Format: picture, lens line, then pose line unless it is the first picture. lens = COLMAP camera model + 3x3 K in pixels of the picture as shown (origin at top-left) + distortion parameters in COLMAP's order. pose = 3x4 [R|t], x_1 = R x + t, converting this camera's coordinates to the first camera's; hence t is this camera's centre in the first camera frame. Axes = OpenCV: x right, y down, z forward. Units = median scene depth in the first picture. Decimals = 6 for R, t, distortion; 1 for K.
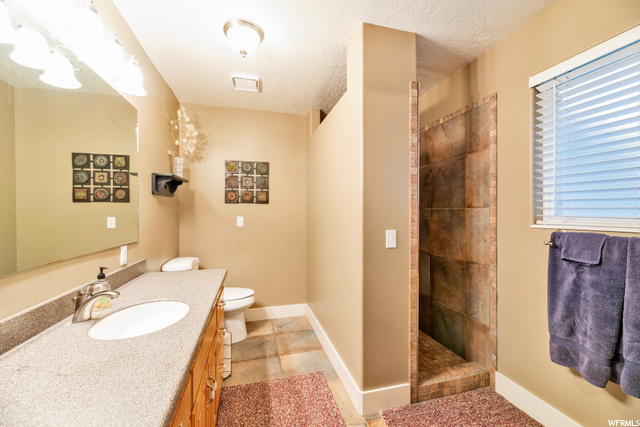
lens RADIAL K [[258.5, 0, 320.1], [0, 258.5, 215.0], [0, 0, 1]] dist [-0.000647, -0.000116]
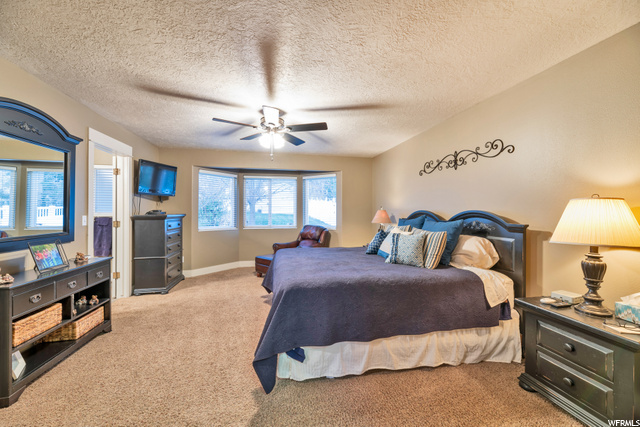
lens RADIAL K [[258.5, 0, 320.1], [0, 258.5, 210.4], [0, 0, 1]] dist [-0.000647, -0.000116]
pose [[0.077347, 0.002344, 0.997001, -2.214205], [-0.007438, 0.999971, -0.001774, -0.033646], [-0.996977, -0.007278, 0.077362, -2.163145]]
